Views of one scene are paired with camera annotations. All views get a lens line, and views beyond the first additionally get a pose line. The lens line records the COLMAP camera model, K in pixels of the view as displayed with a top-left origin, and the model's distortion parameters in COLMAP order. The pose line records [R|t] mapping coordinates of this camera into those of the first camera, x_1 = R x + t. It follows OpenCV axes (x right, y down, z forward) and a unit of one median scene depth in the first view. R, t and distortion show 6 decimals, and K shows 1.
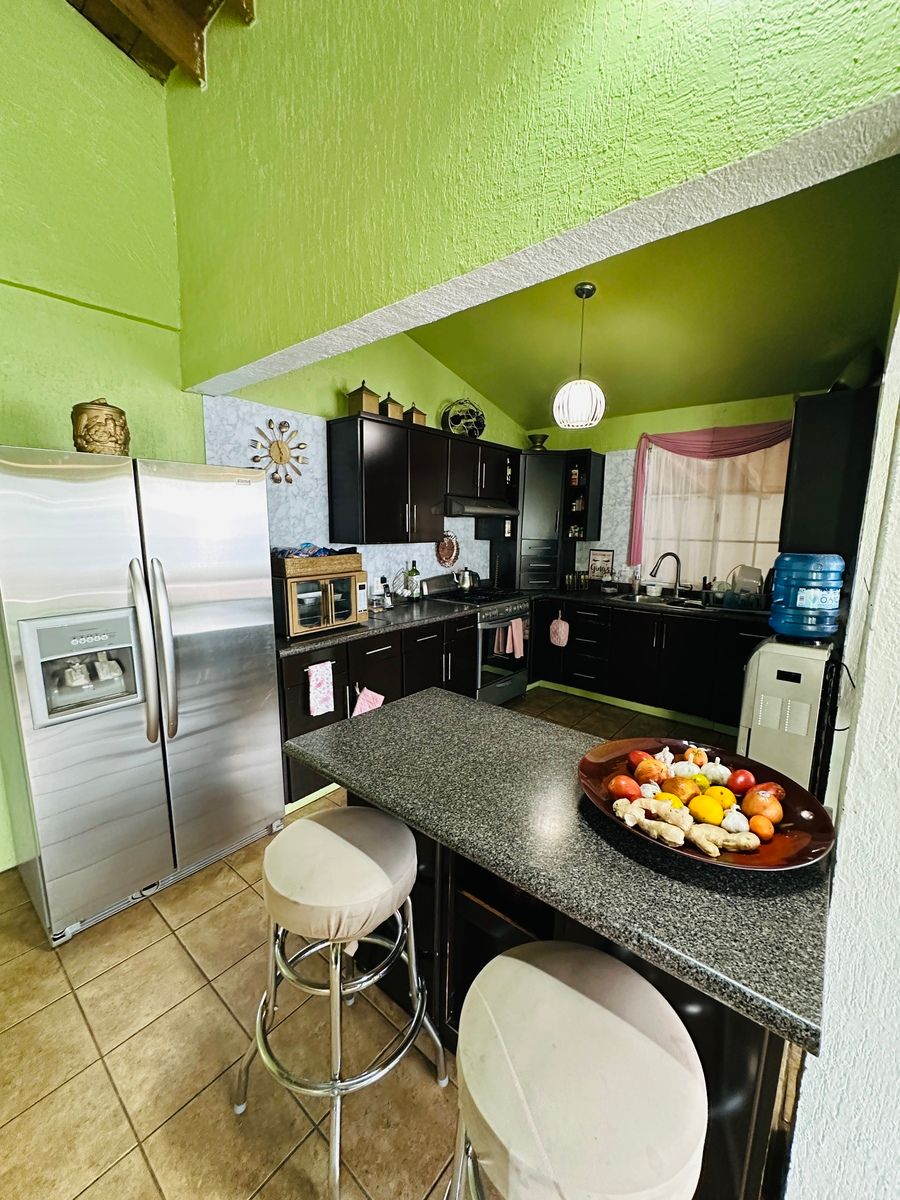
lens RADIAL K [[478.6, 0, 449.8], [0, 478.6, 602.3], [0, 0, 1]] dist [-0.003150, 0.000127]
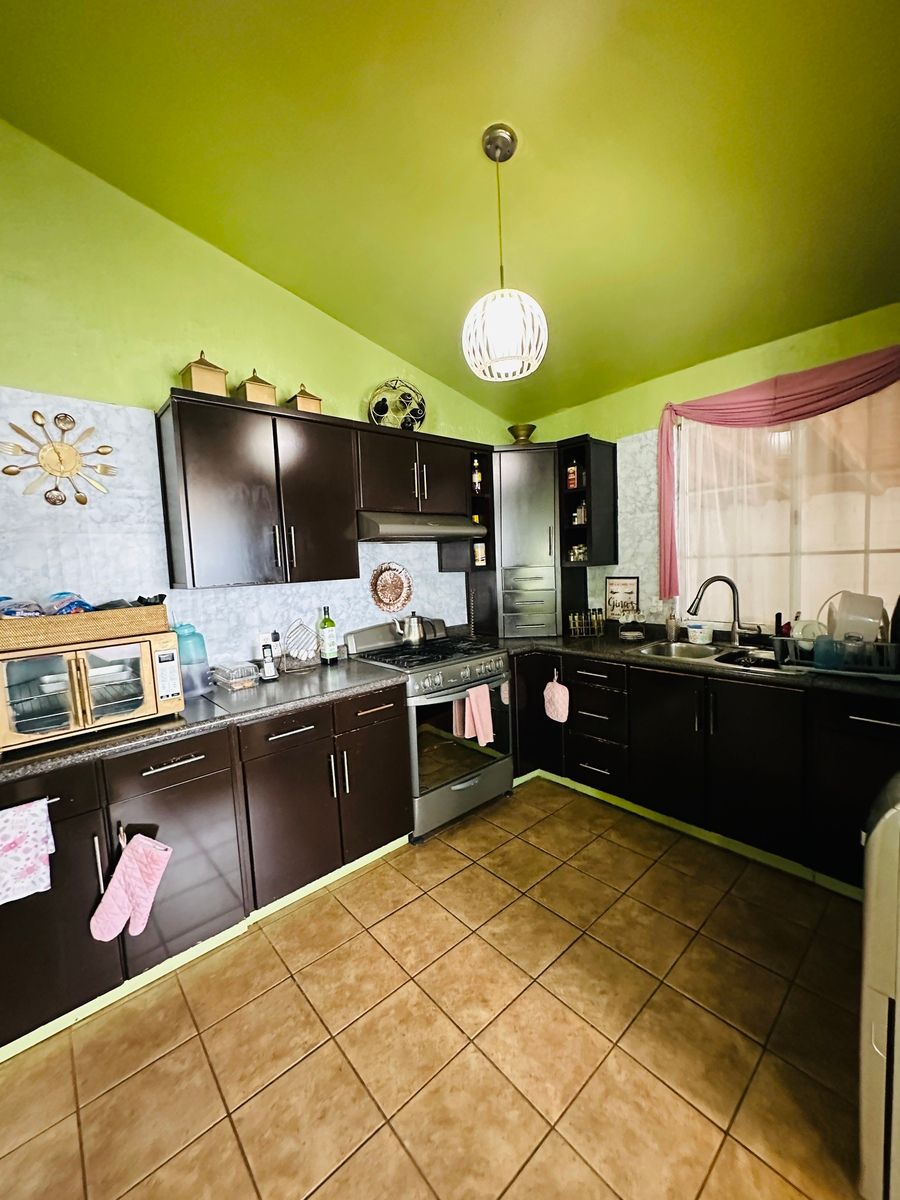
lens RADIAL K [[478.6, 0, 450.2], [0, 478.6, 601.4], [0, 0, 1]] dist [-0.003150, 0.000127]
pose [[0.986998, -0.043463, -0.154742, 0.199037], [0.031872, 0.996551, -0.076615, -0.032092], [0.157538, 0.070687, 0.984980, 0.308878]]
